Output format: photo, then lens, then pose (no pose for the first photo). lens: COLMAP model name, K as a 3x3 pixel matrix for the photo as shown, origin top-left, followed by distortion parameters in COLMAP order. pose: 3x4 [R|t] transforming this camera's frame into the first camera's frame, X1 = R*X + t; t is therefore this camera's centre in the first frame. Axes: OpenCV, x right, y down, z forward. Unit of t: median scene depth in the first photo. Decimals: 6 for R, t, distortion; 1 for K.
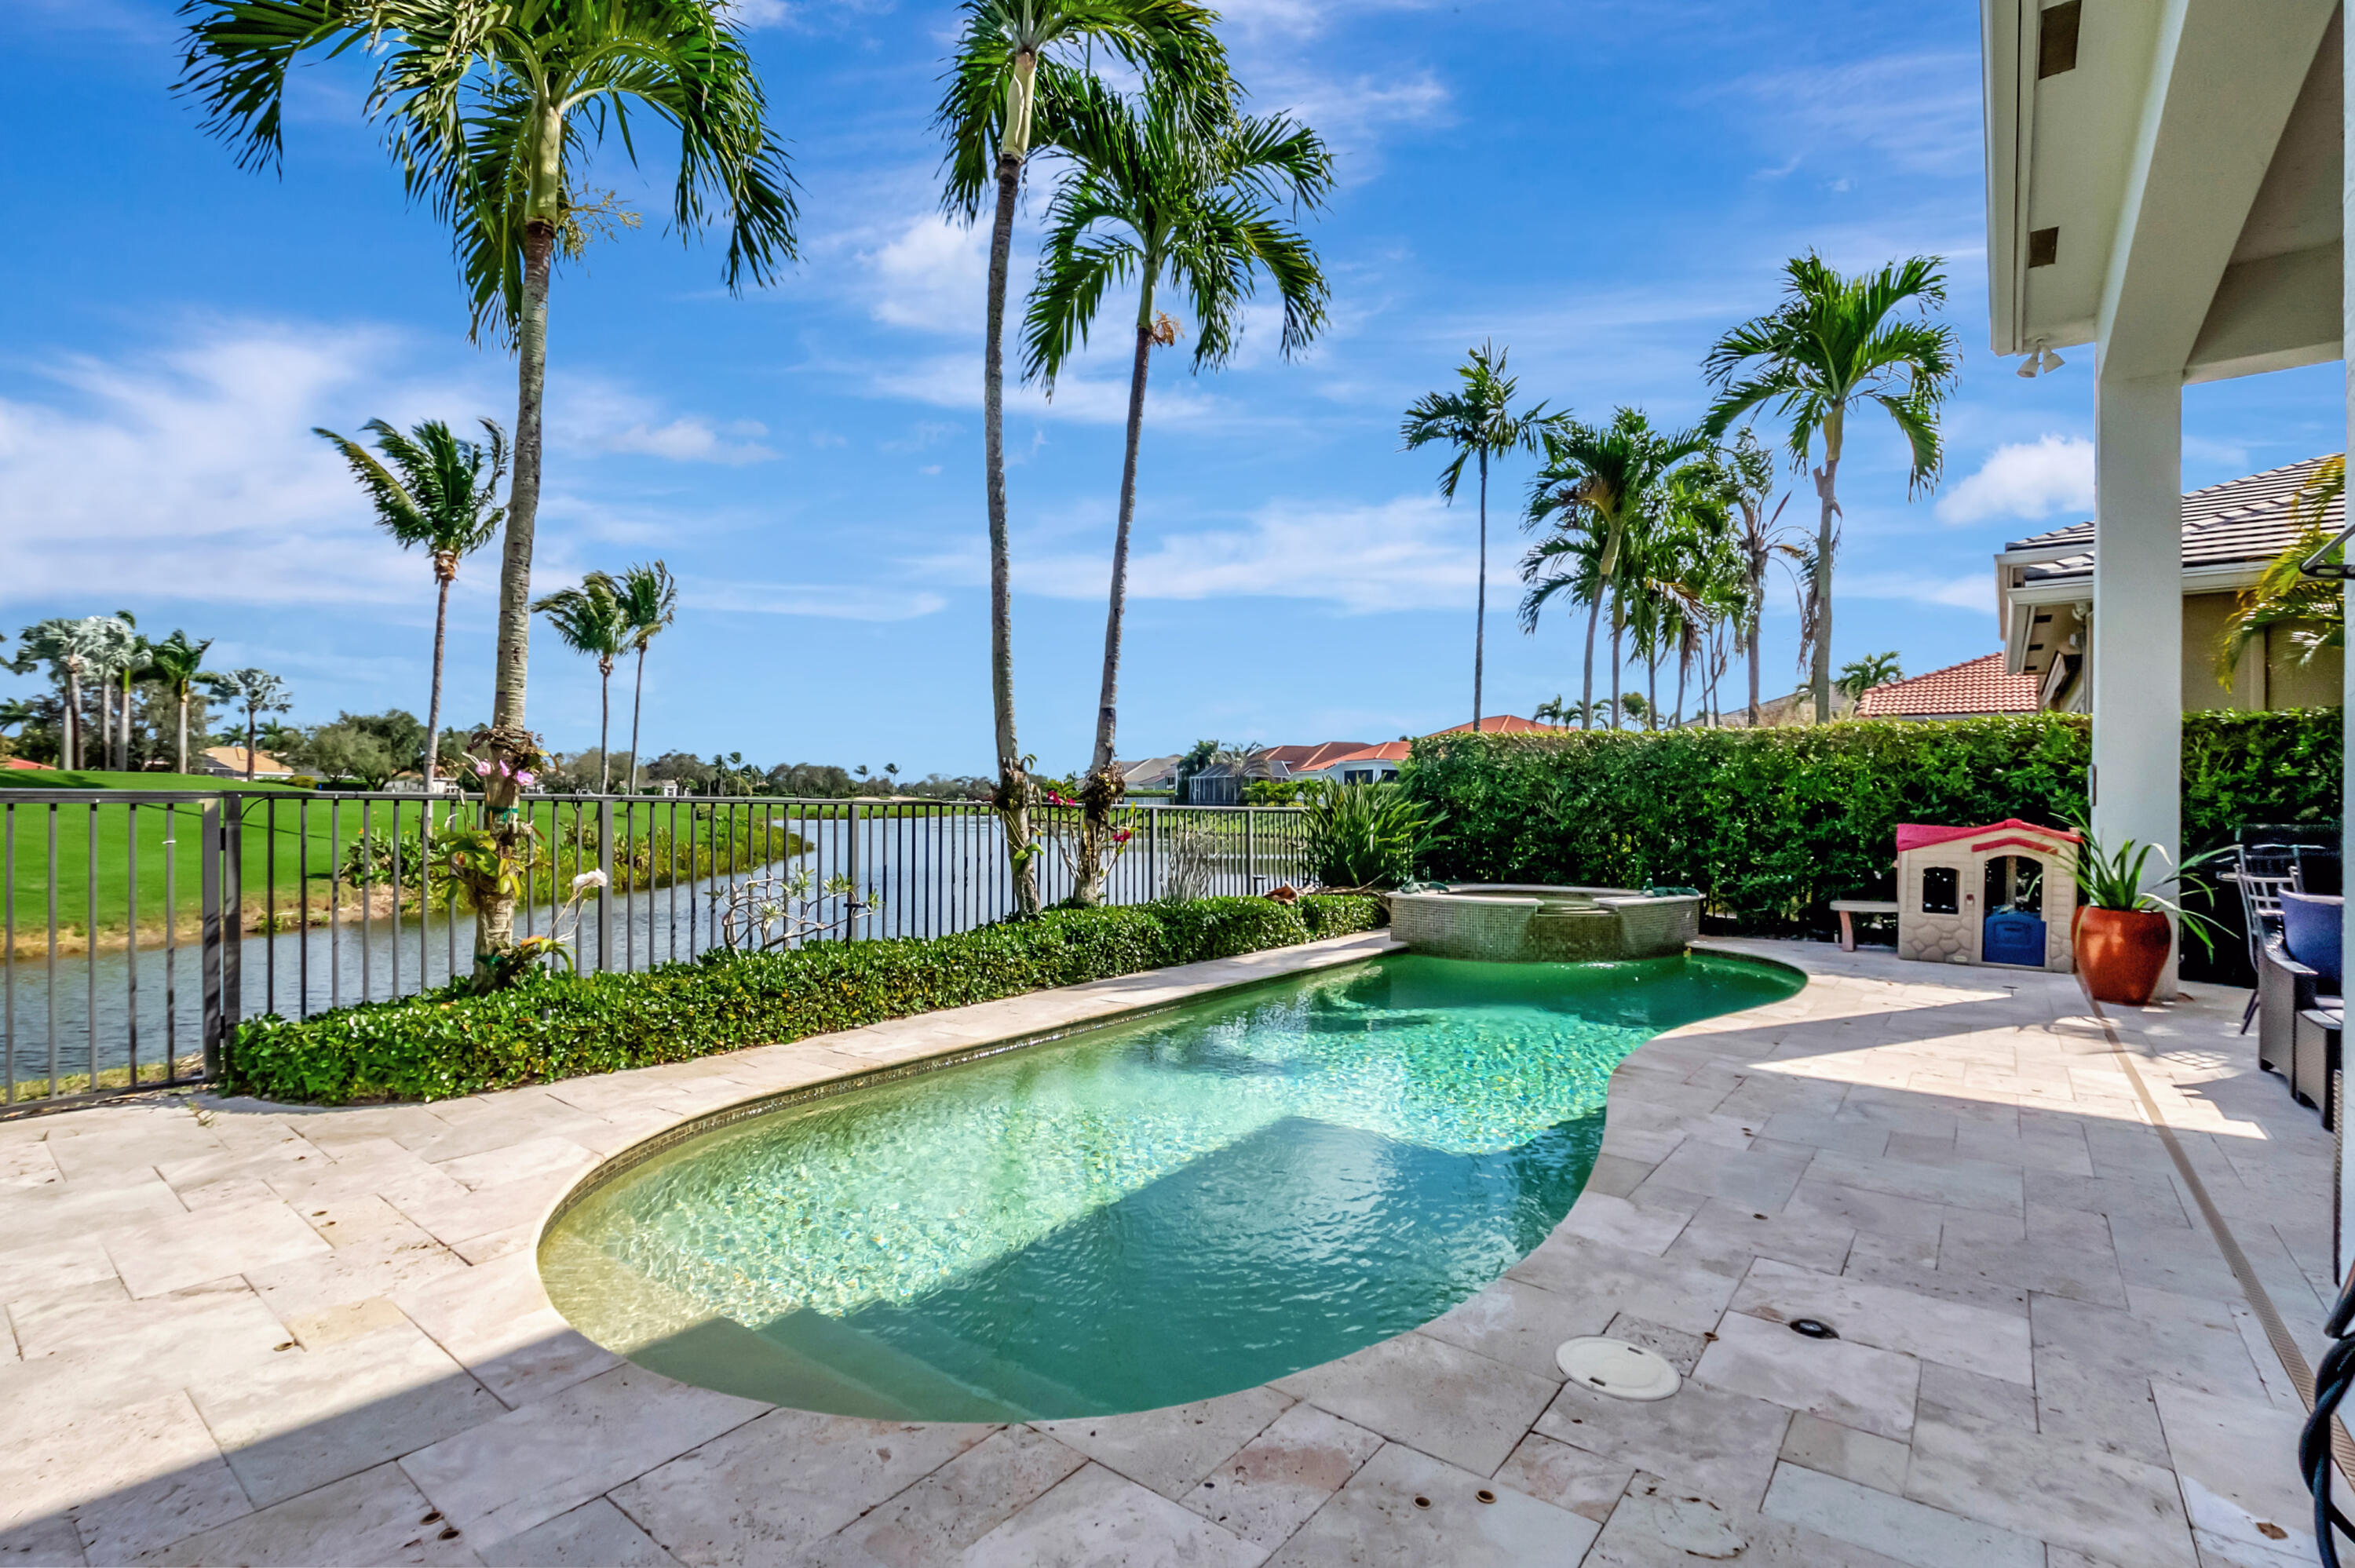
lens RADIAL K [[1054.0, 0, 1197.1], [0, 1054.0, 785.0], [0, 0, 1]] dist [-0.000614, -0.013357]
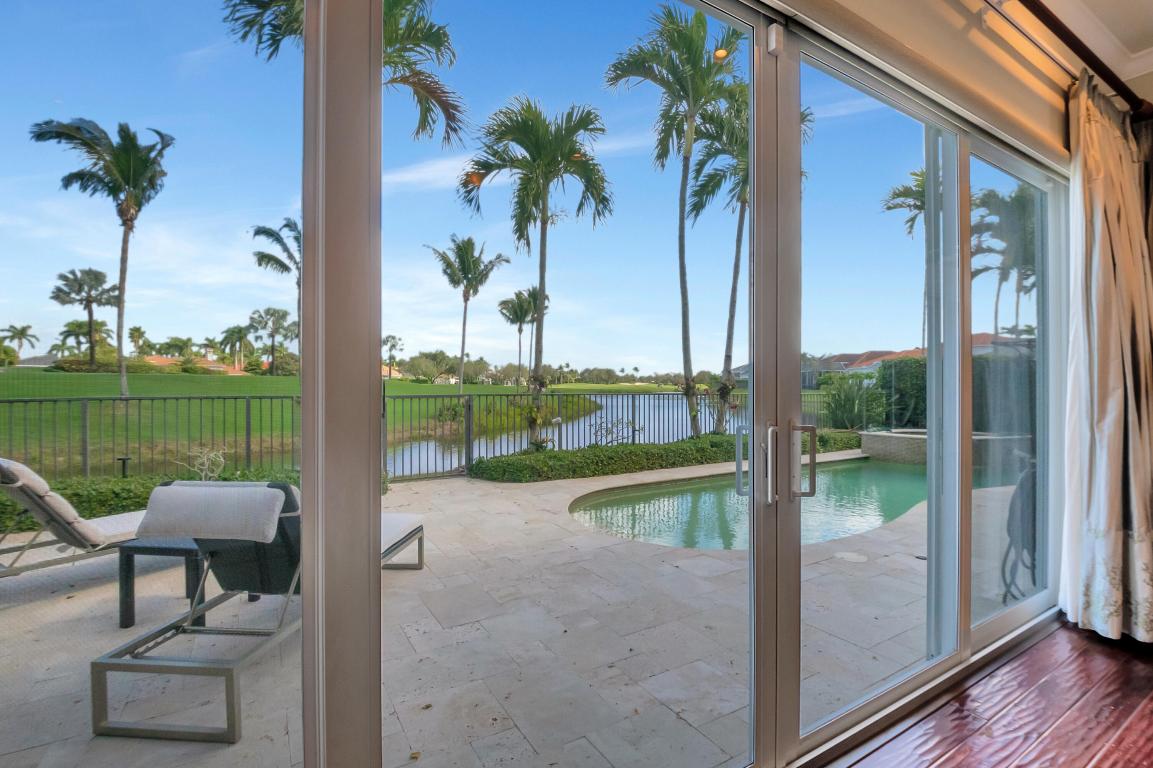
lens RADIAL K [[528.7, 0, 594.4], [0, 528.7, 362.4], [0, 0, 1]] dist [0.026291, 0.000015]
pose [[0.935734, -0.022839, -0.351965, 0.067644], [0.013665, 0.999500, -0.028529, -0.025851], [0.352441, 0.021886, 0.935578, -0.316860]]
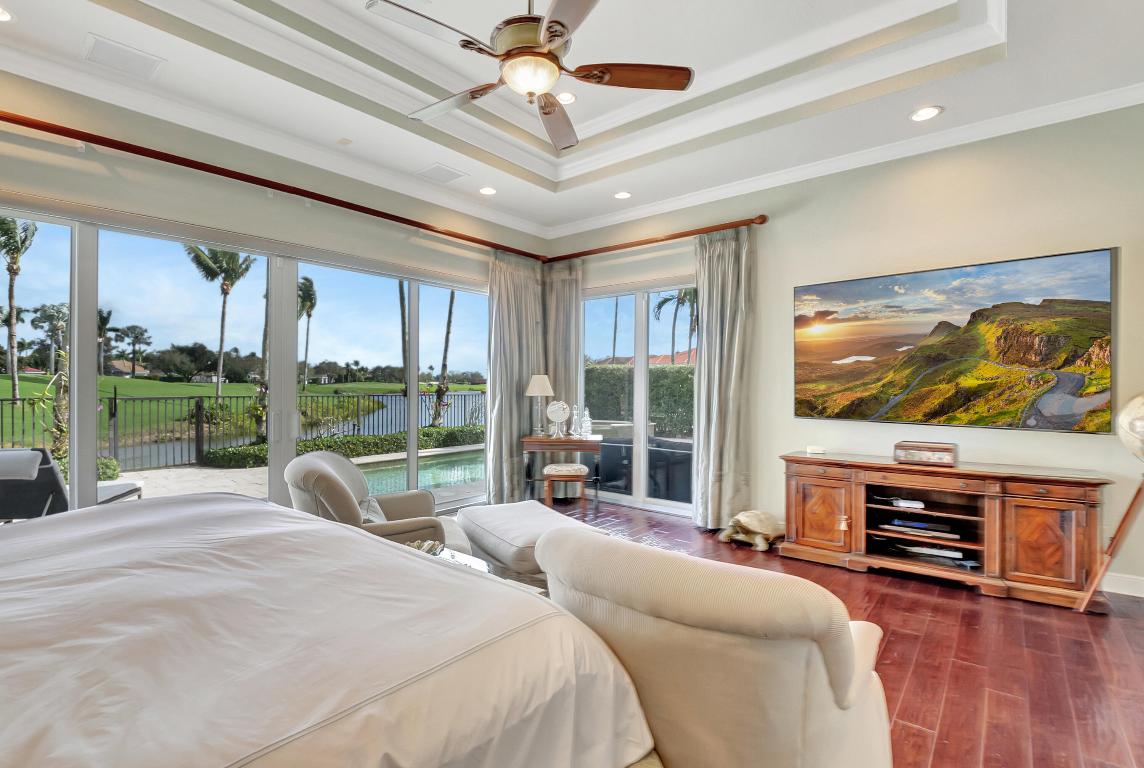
lens RADIAL K [[531.9, 0, 563.2], [0, 531.9, 371.6], [0, 0, 1]] dist [-0.000722, -0.023518]
pose [[0.999058, -0.006235, -0.042935, 0.356306], [0.005991, 0.999965, -0.005821, -0.040577], [0.042970, 0.005559, 0.999061, -0.605962]]
